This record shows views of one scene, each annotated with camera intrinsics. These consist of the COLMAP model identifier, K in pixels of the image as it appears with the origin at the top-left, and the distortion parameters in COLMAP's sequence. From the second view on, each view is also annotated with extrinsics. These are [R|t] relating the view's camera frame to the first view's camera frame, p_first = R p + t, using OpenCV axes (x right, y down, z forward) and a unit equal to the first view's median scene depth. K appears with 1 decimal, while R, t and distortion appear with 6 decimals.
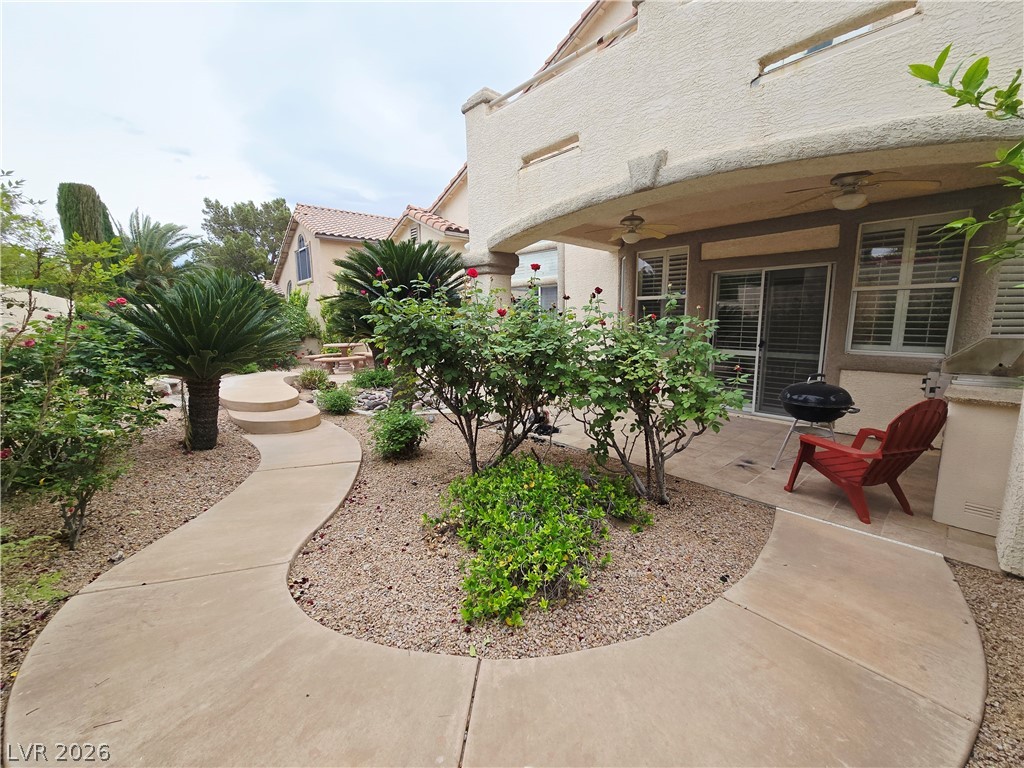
lens RADIAL K [[421.9, 0, 512.1], [0, 421.9, 380.7], [0, 0, 1]] dist [-0.001385, 0.001604]
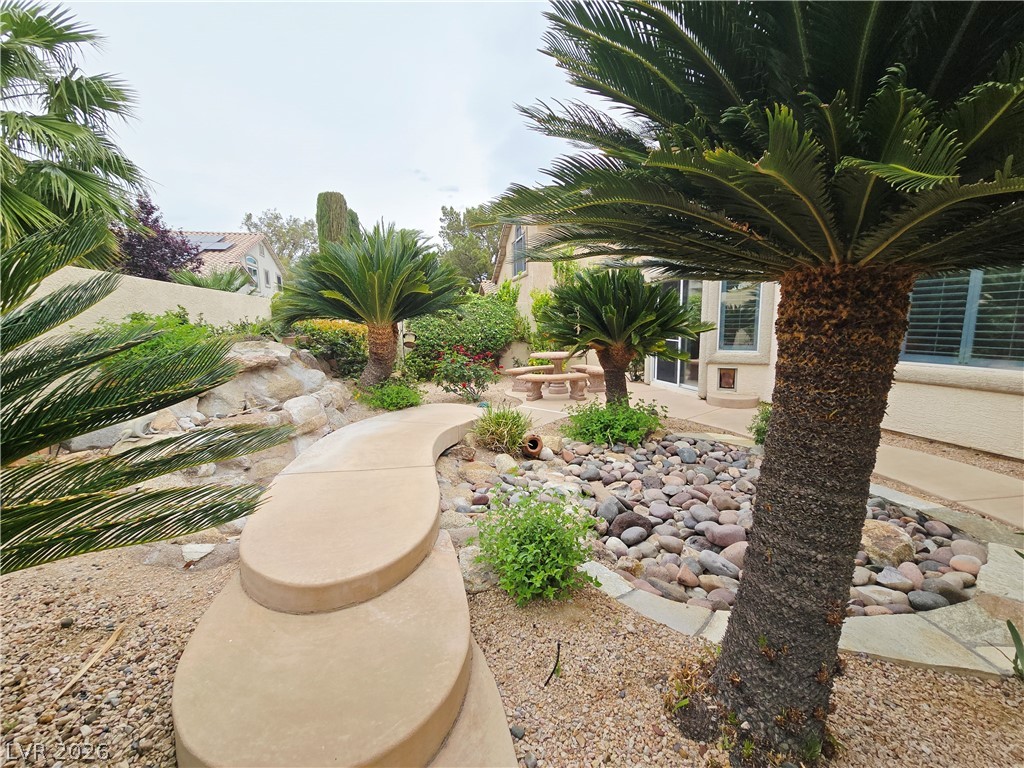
lens RADIAL K [[421.9, 0, 513.5], [0, 421.9, 383.4], [0, 0, 1]] dist [-0.001385, 0.001604]
pose [[0.888210, 0.063835, -0.454982, -0.112892], [-0.063444, 0.997855, 0.016146, -0.033948], [0.455036, 0.014525, 0.890354, 0.271845]]
